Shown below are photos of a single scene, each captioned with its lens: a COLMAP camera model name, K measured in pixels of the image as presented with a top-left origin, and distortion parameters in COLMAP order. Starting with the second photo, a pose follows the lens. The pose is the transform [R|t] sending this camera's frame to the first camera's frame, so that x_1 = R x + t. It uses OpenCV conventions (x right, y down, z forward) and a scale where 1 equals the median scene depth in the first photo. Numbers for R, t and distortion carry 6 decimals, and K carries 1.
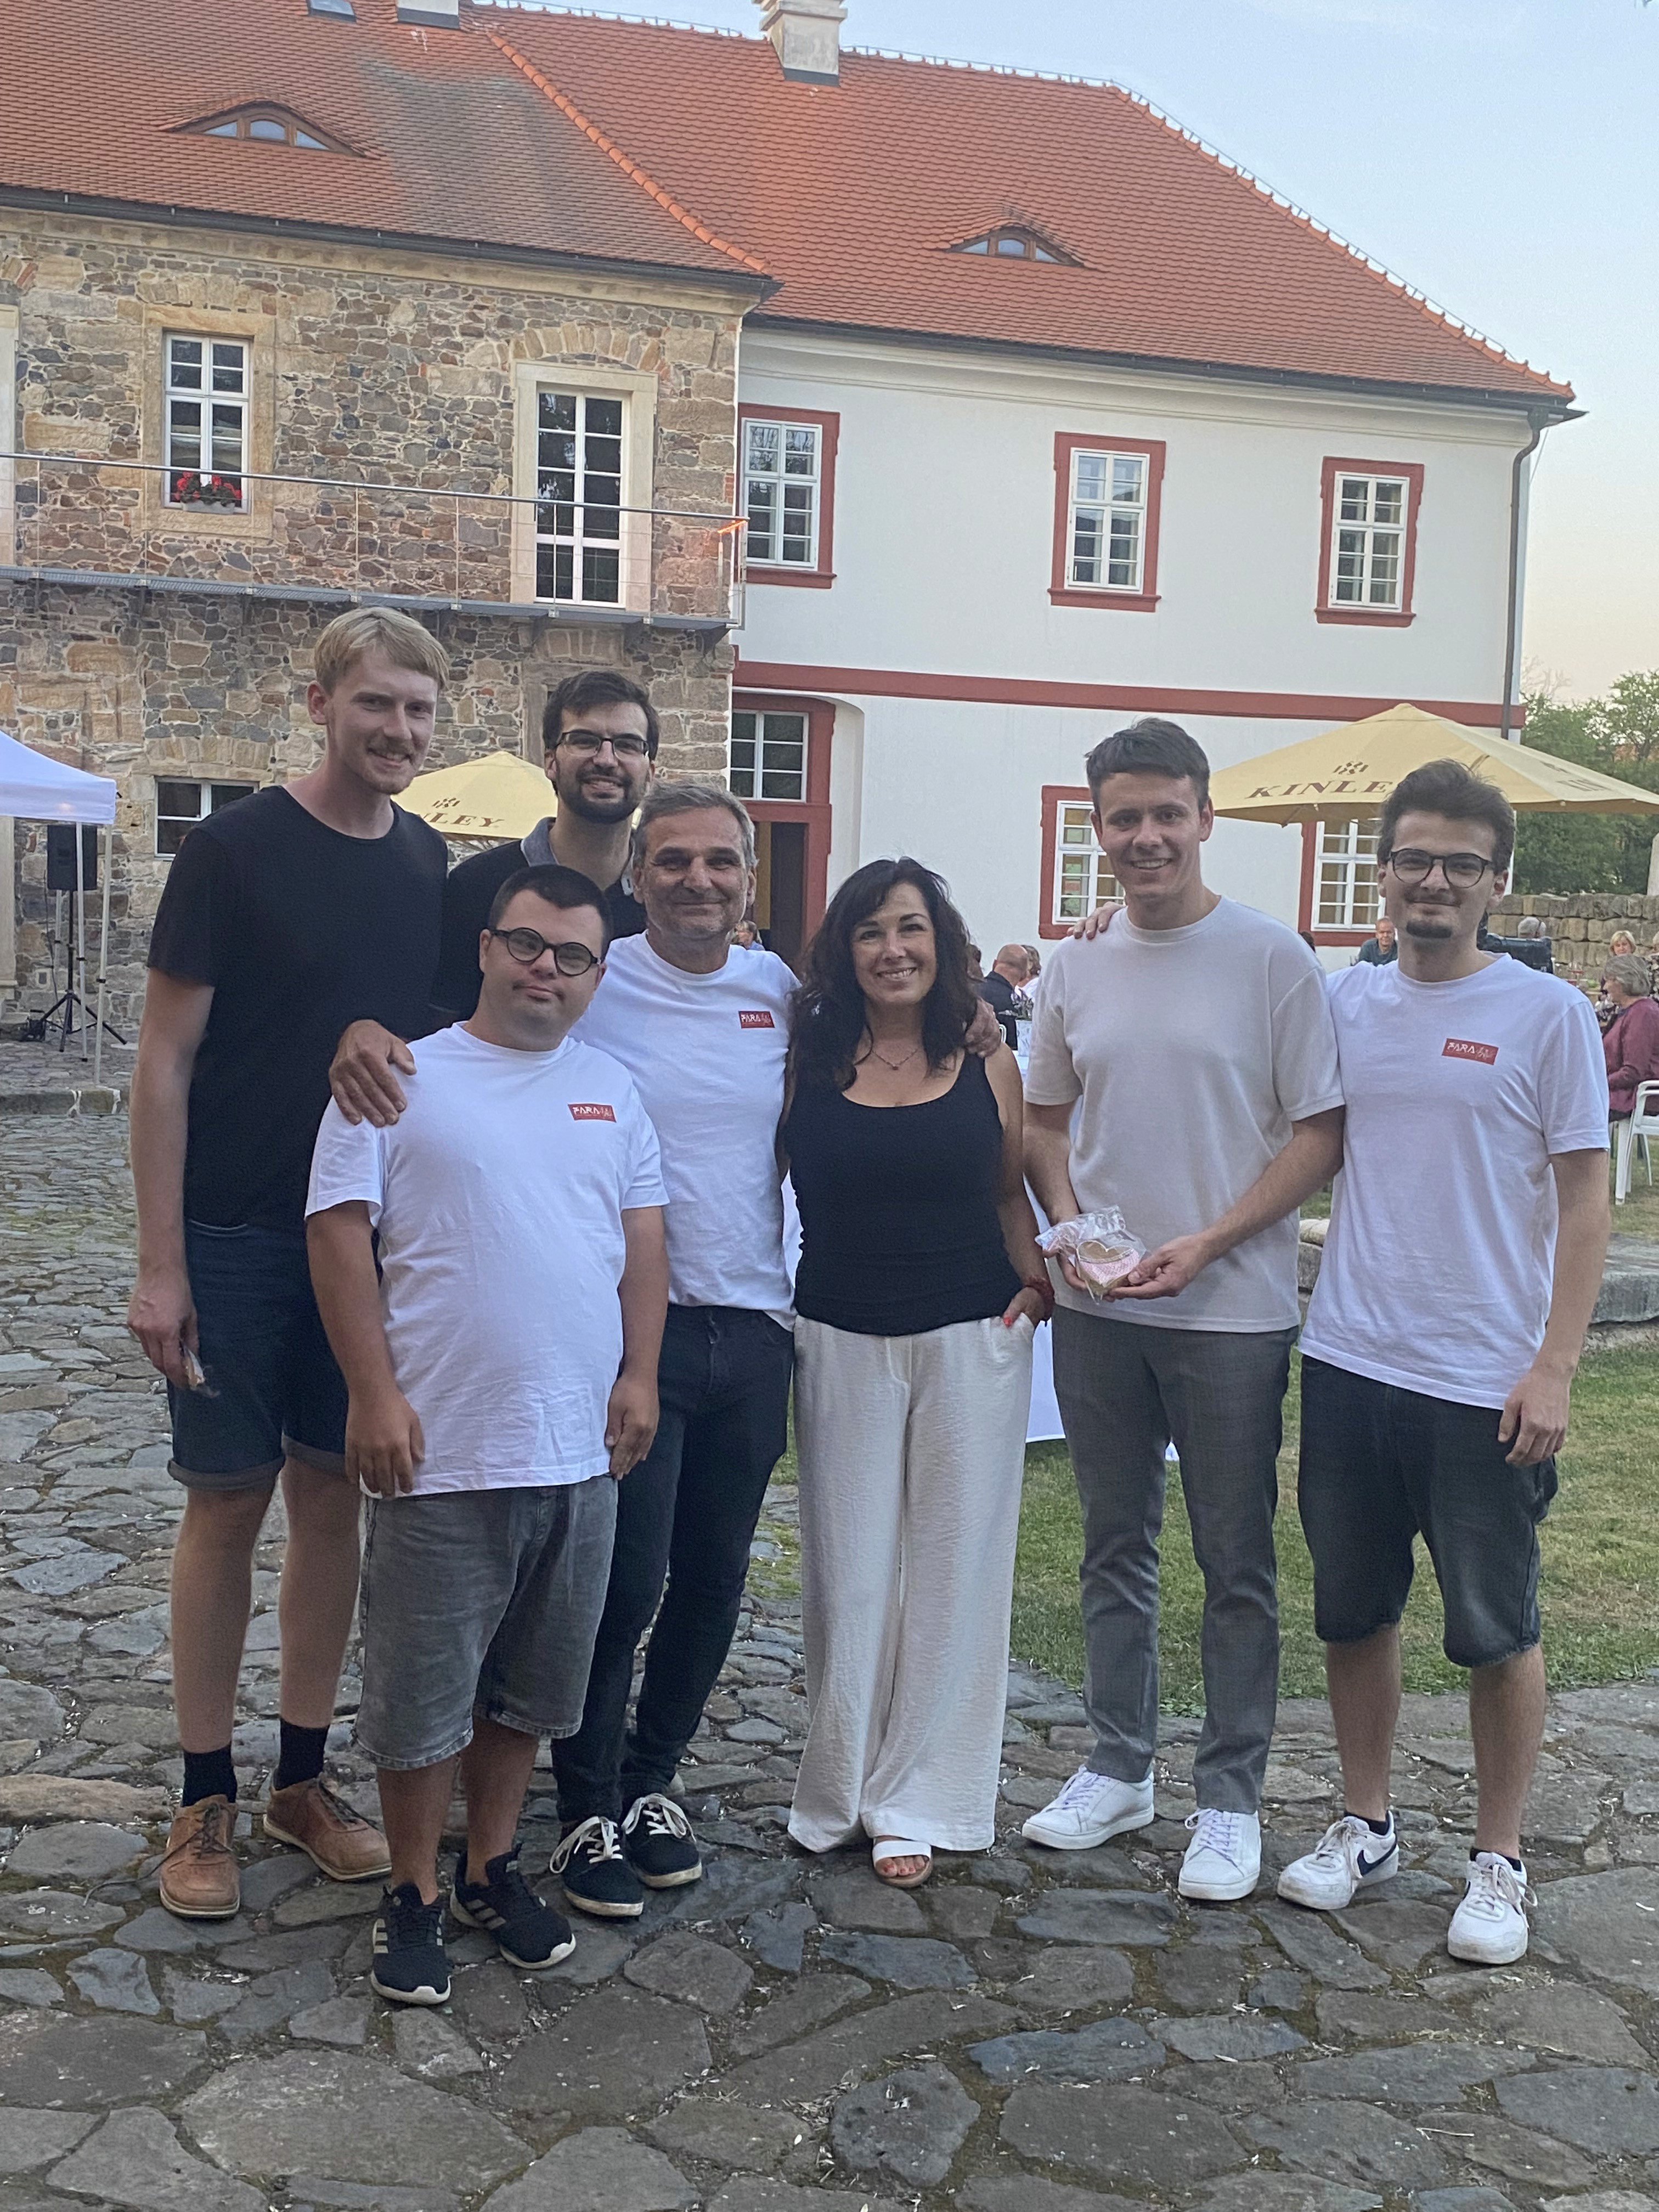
lens RADIAL K [[2594.7, 0, 829.5], [0, 2594.7, 1106.0], [0, 0, 1]] dist [-0.008851, -0.071604]
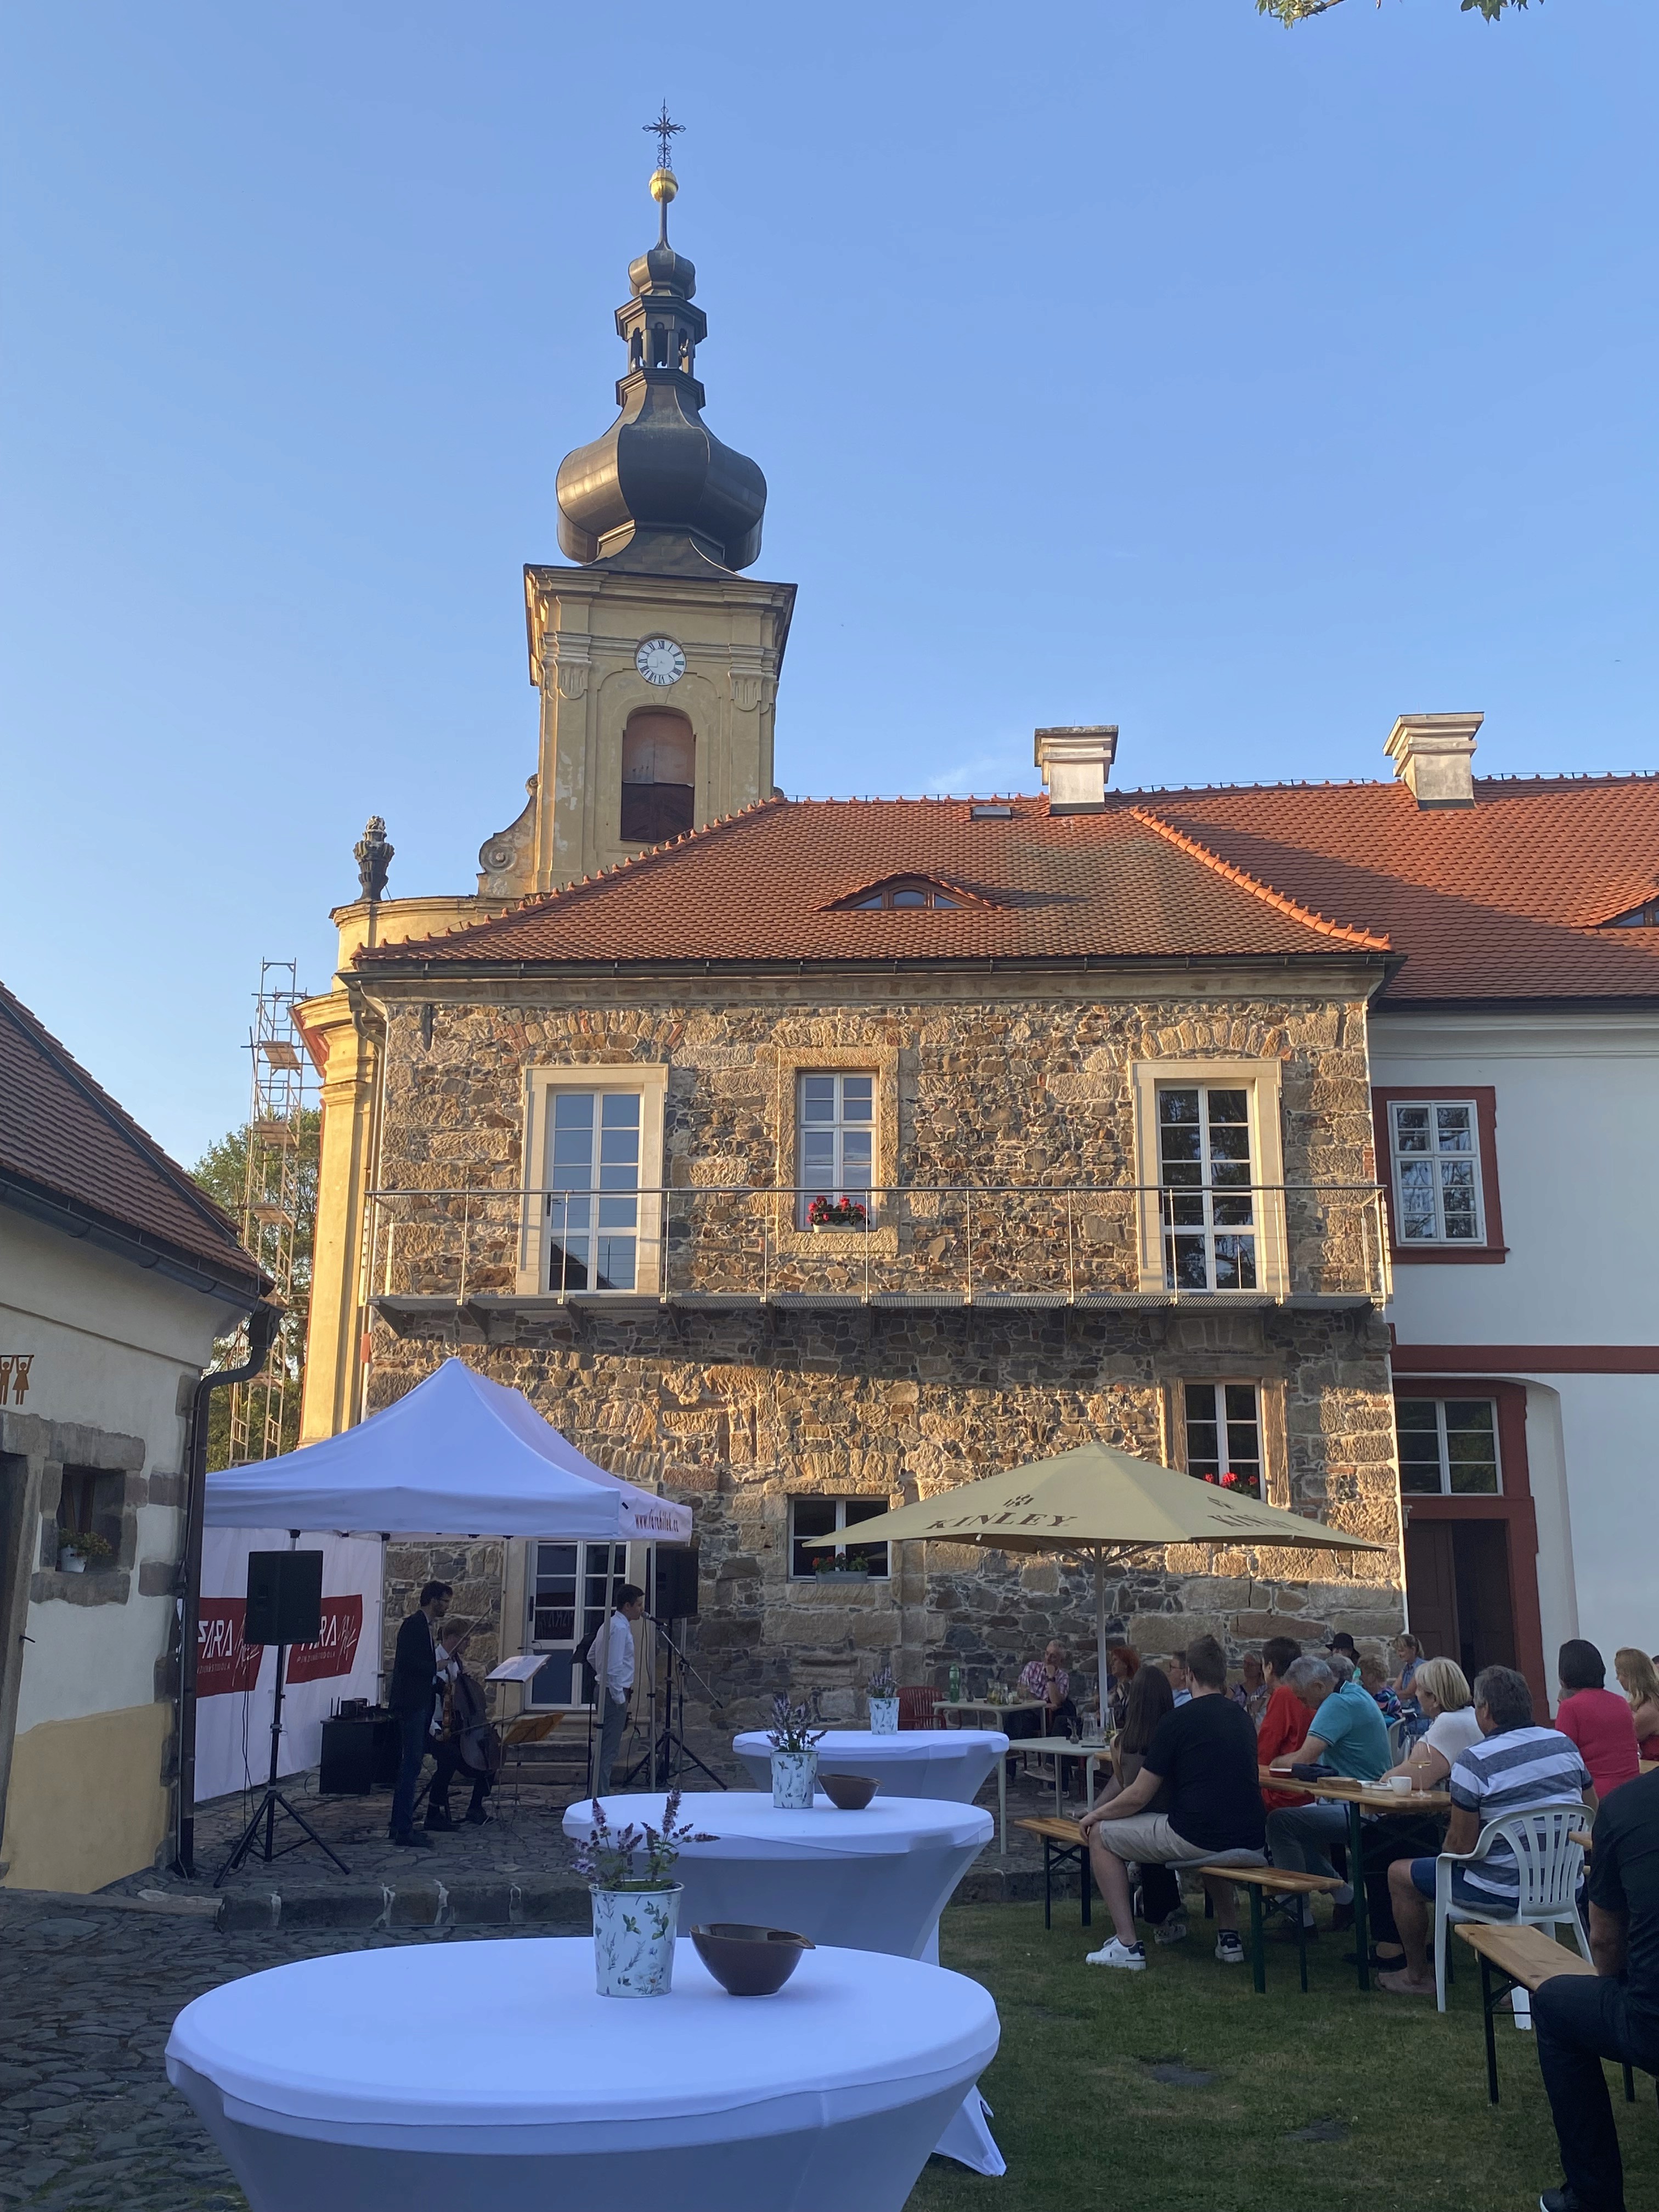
lens RADIAL K [[1981.2, 0, 829.7], [0, 1981.2, 1071.5], [0, 0, 1]] dist [0.096257, -0.014241]
pose [[0.926757, -0.127657, -0.353305, 0.043016], [-0.000846, 0.939779, -0.341782, -0.018298], [0.375659, 0.317048, 0.870839, 0.280304]]
